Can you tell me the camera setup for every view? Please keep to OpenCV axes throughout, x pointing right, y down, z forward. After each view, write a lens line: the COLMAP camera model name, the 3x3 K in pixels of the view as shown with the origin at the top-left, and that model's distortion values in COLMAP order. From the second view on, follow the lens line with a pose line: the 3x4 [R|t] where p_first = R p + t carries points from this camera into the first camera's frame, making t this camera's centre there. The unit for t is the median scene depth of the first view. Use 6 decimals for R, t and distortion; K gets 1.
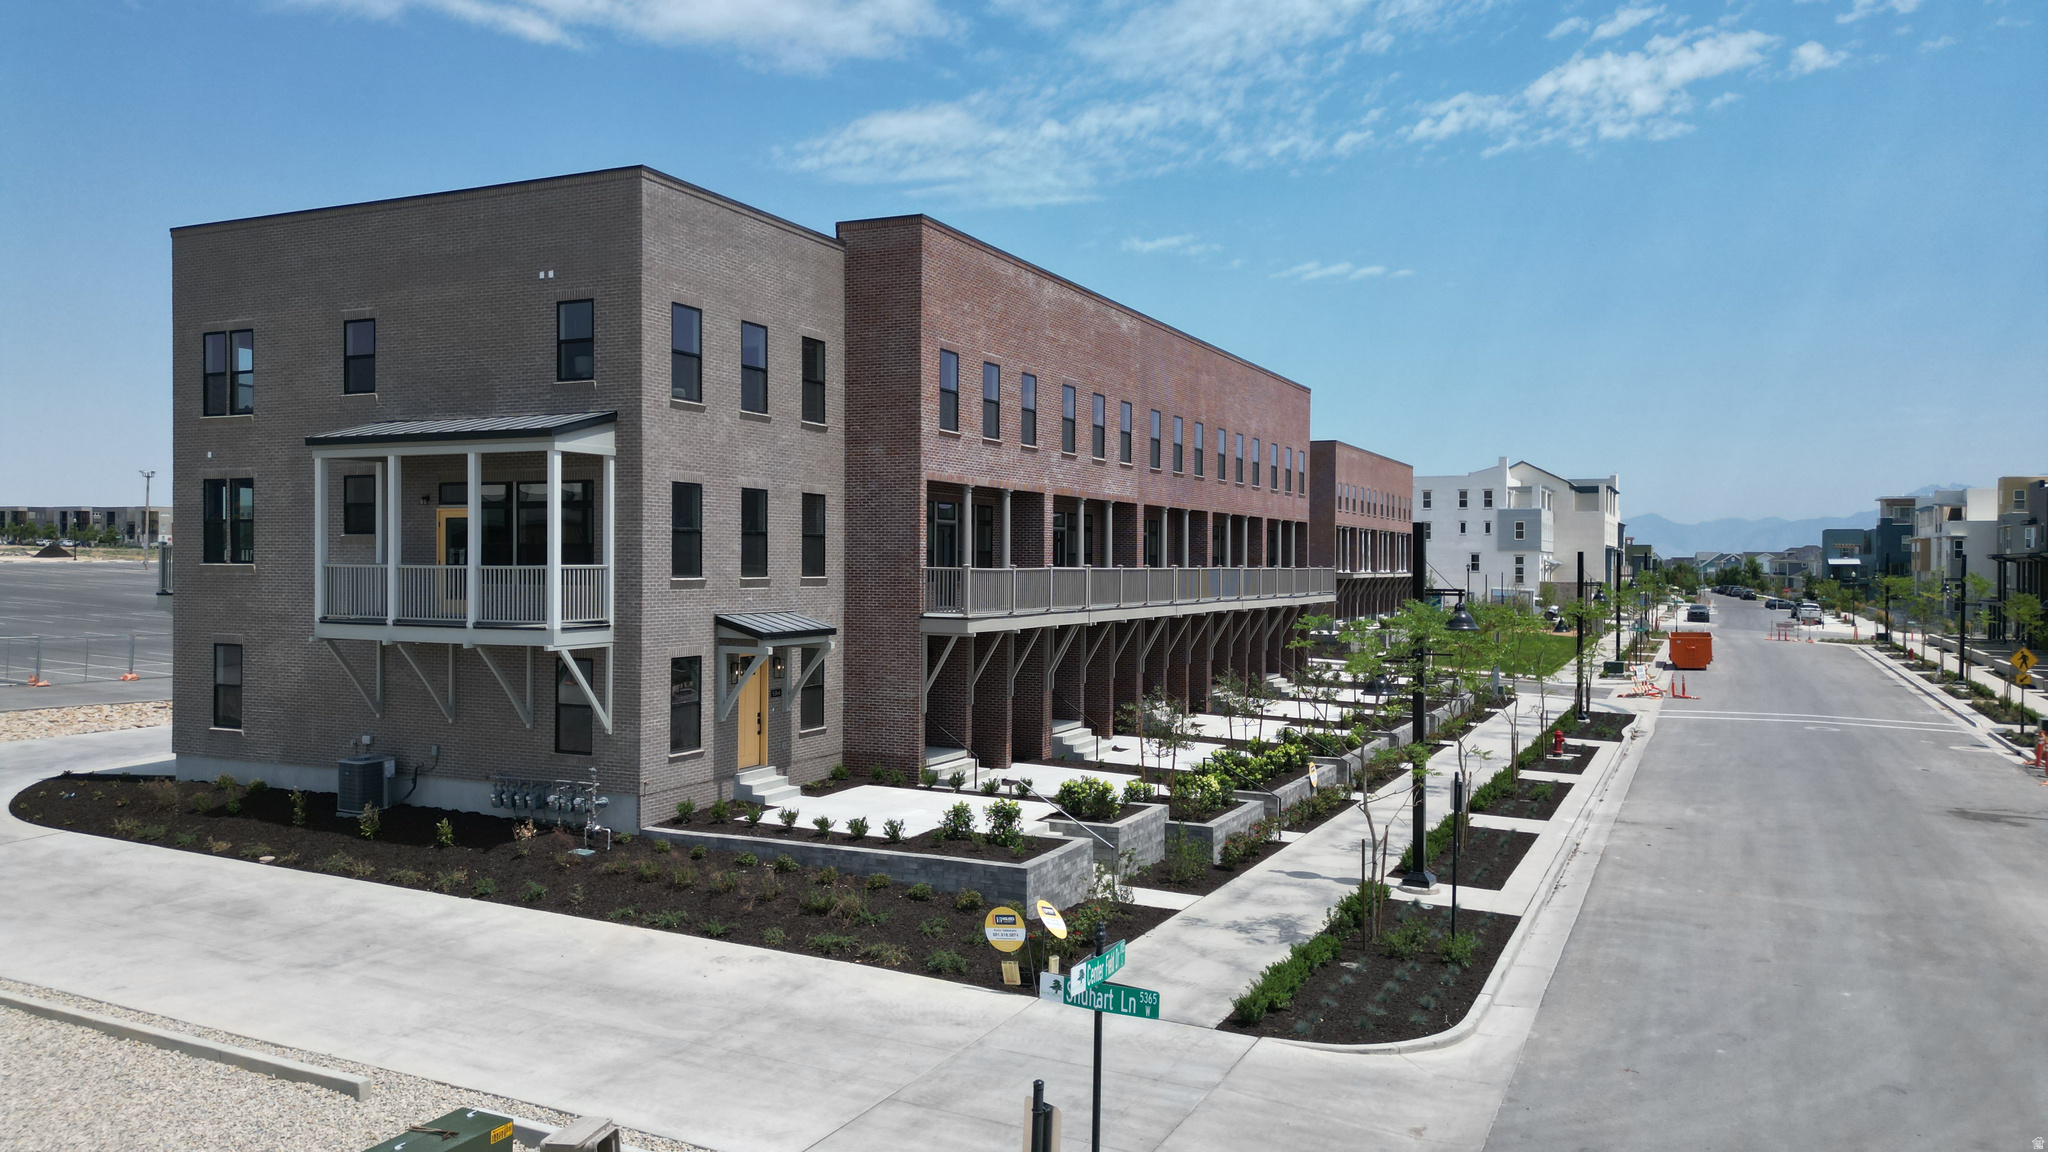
lens RADIAL K [[1430.1, 0, 1026.6], [0, 1430.1, 573.8], [0, 0, 1]] dist [0.061373, -0.059947]
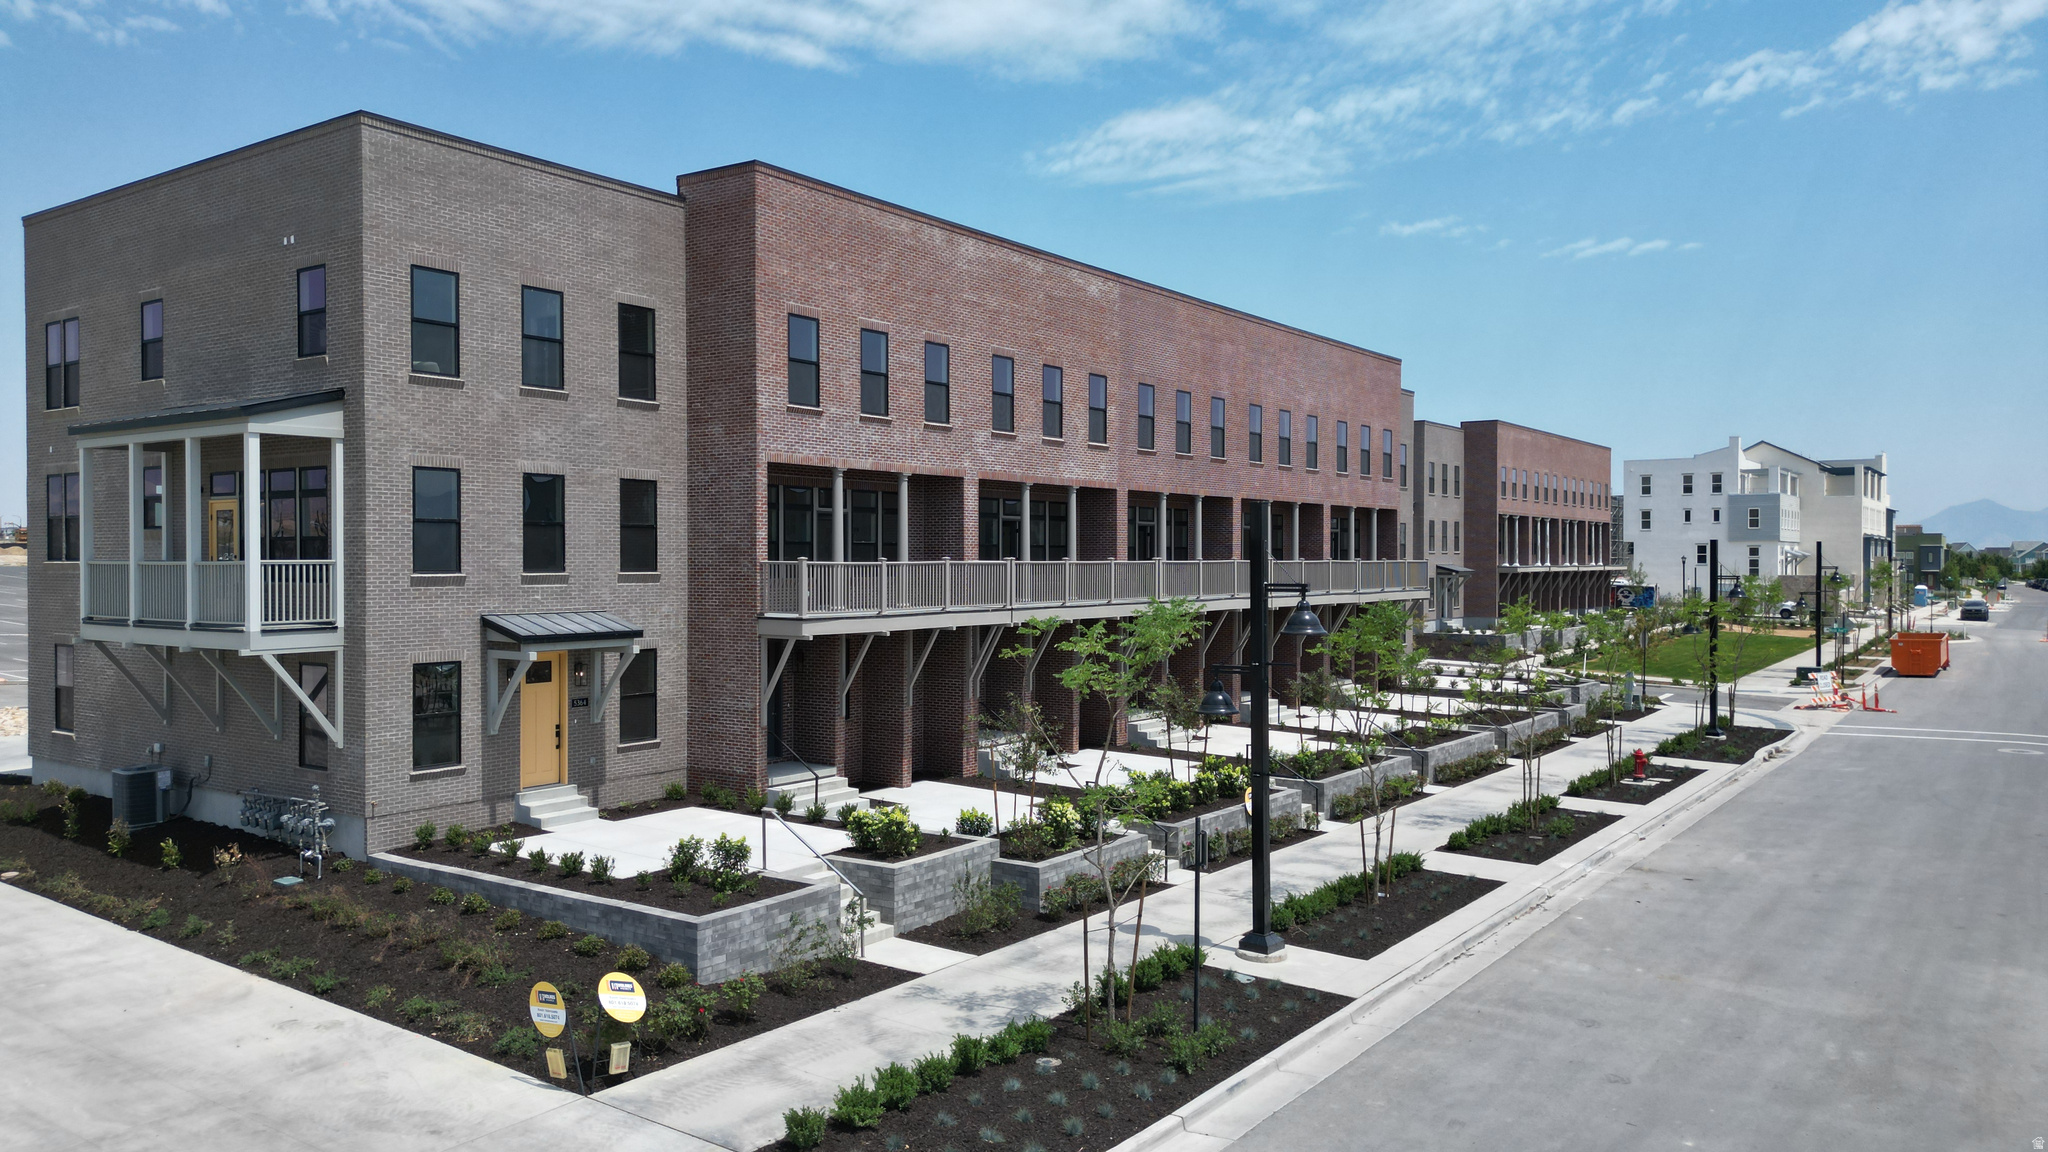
lens RADIAL K [[1430.1, 0, 1026.6], [0, 1430.1, 573.8], [0, 0, 1]] dist [0.061373, -0.059947]
pose [[0.985105, -0.005170, -0.171877, 0.253137], [0.005532, 0.999983, 0.001631, 0.002998], [0.171865, -0.002558, 0.985117, 0.163773]]
